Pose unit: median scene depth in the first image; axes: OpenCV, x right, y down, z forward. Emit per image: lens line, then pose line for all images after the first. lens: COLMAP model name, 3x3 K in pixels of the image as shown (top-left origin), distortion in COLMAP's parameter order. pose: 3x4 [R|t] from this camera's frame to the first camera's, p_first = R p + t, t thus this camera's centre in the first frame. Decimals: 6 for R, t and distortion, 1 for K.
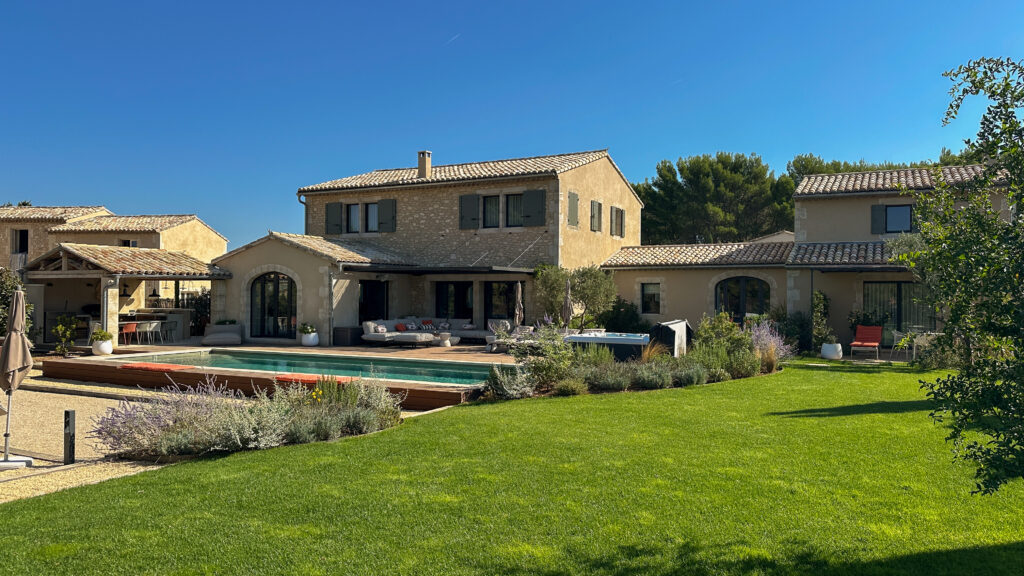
lens RADIAL K [[723.3, 0, 514.9], [0, 723.3, 293.0], [0, 0, 1]] dist [0.086786, -0.054199]
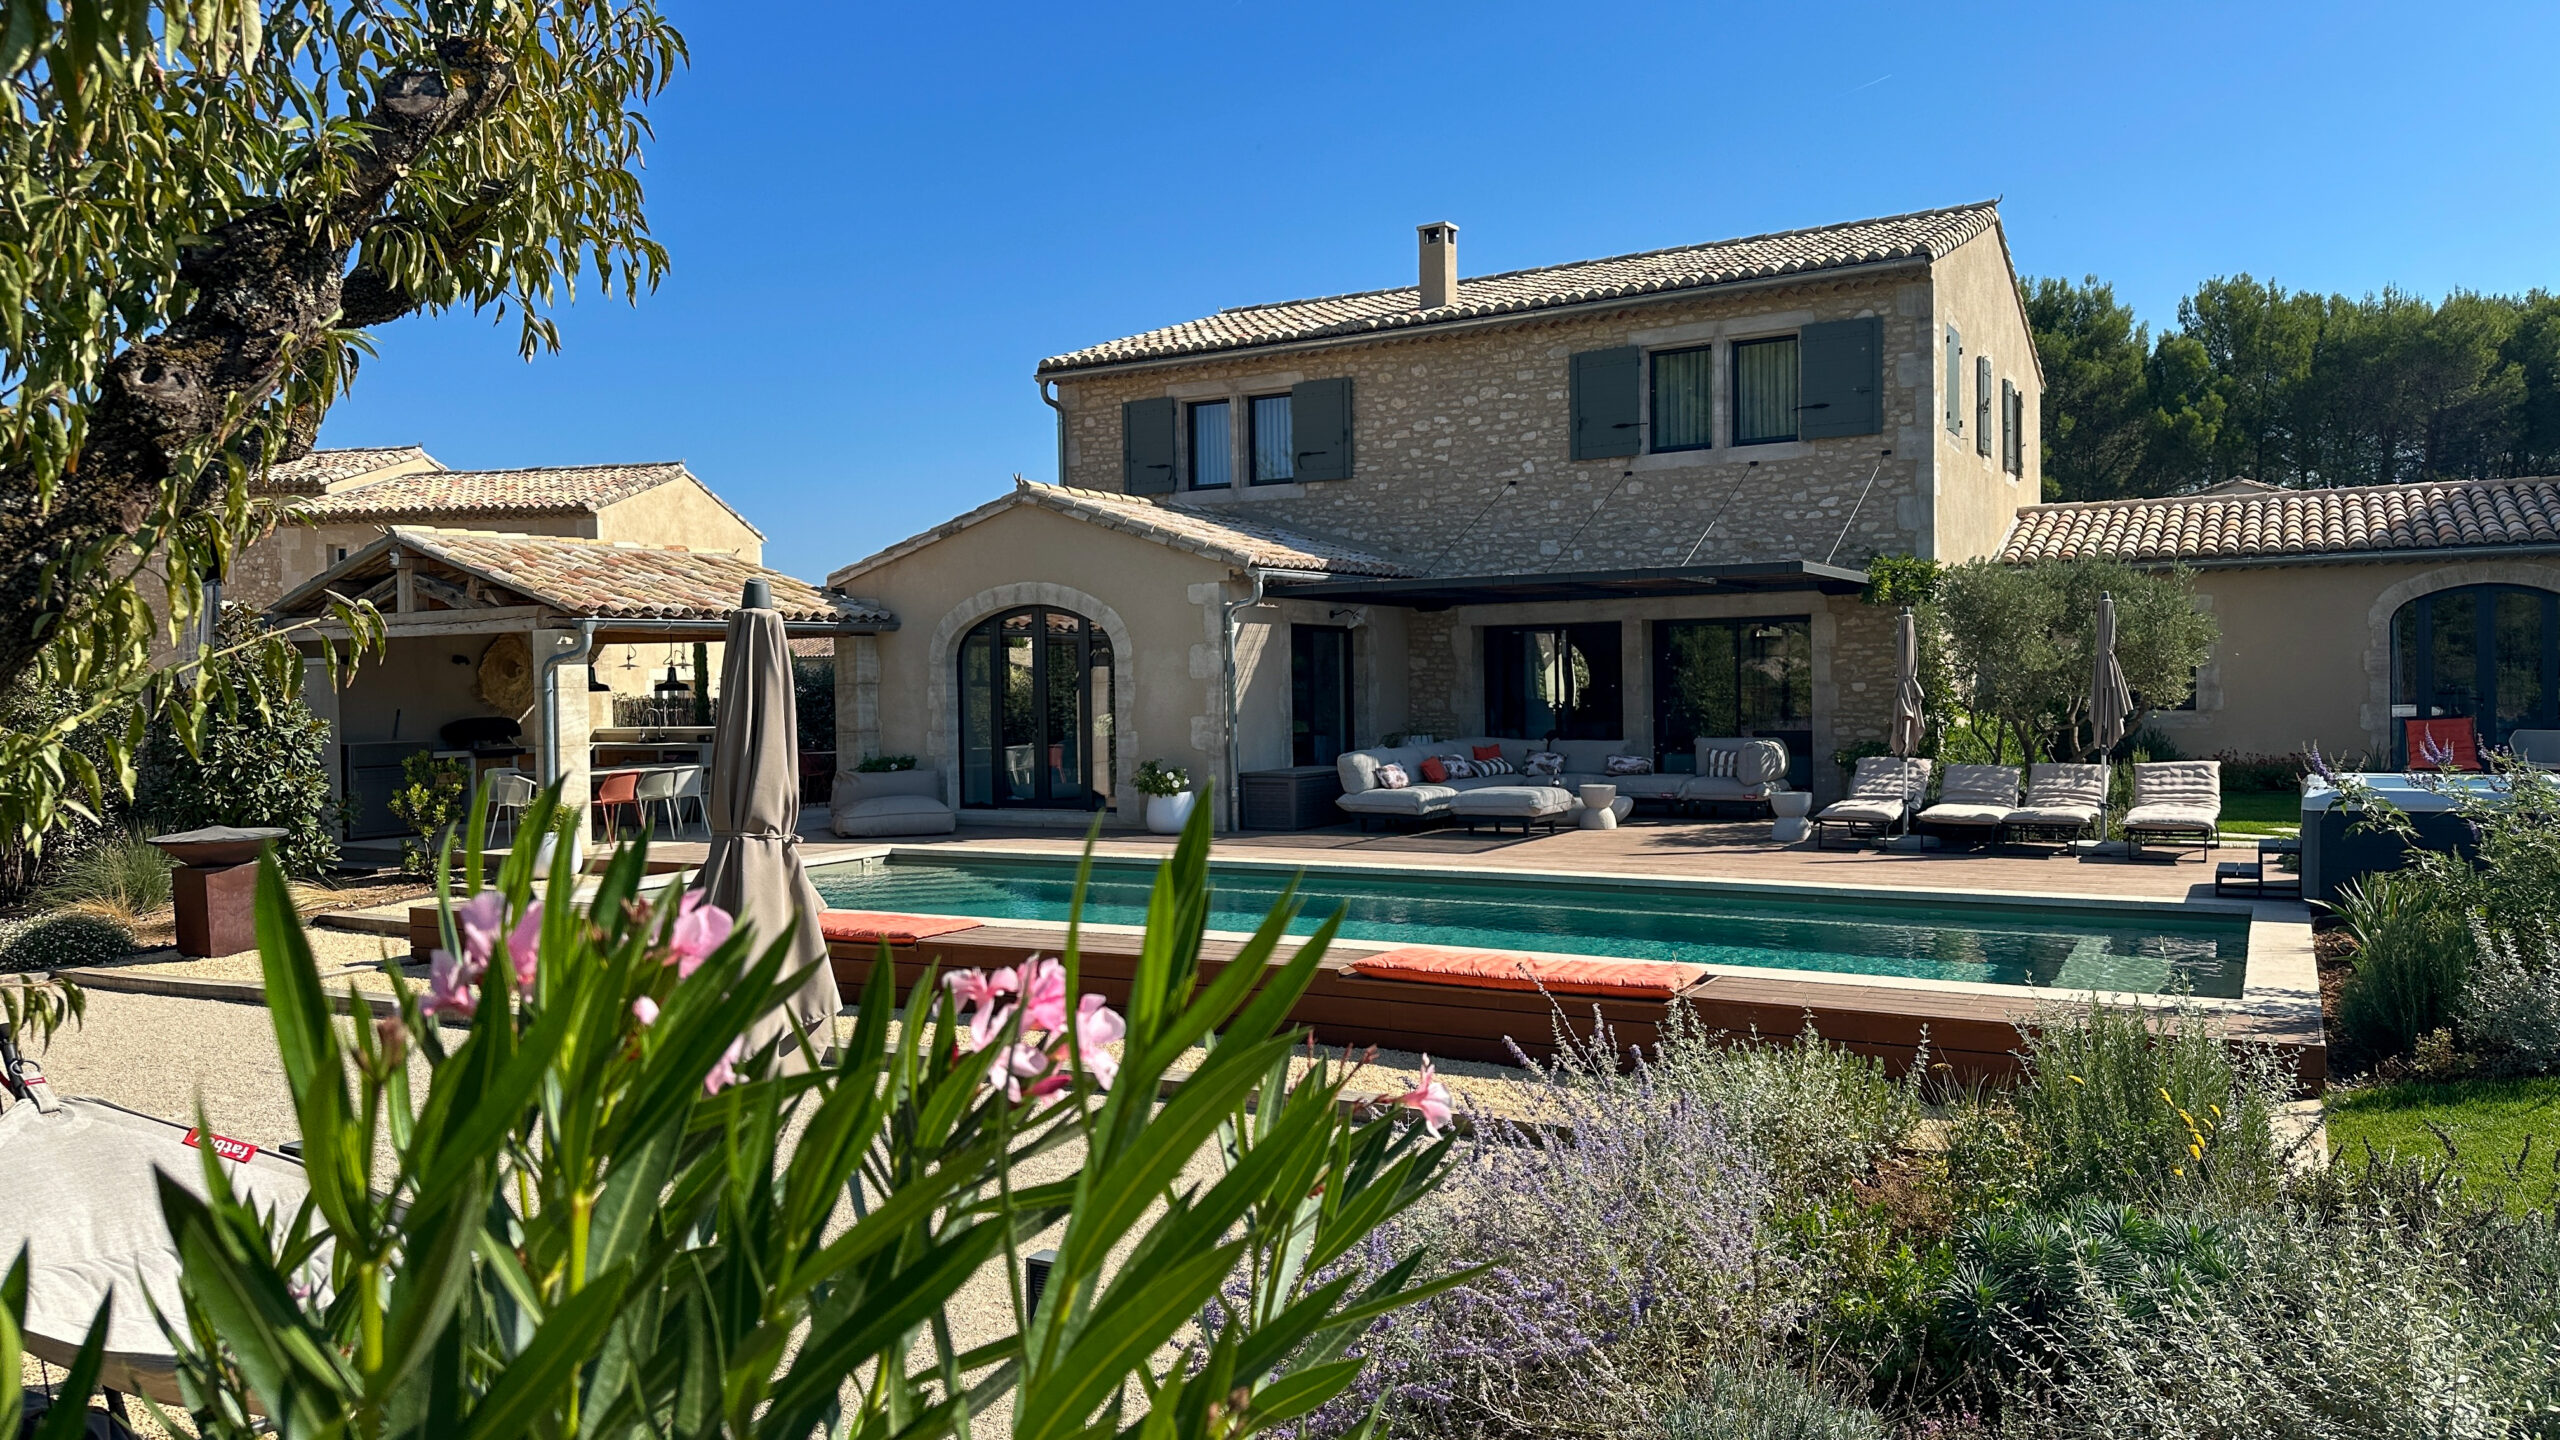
lens RADIAL K [[1808.3, 0, 1286.1], [0, 1808.3, 723.2], [0, 0, 1]] dist [0.086786, -0.054199]
pose [[0.999432, -0.023182, -0.024456, -0.195238], [0.023739, 0.999459, 0.022746, 0.007243], [0.023916, -0.023314, 0.999442, 0.200902]]
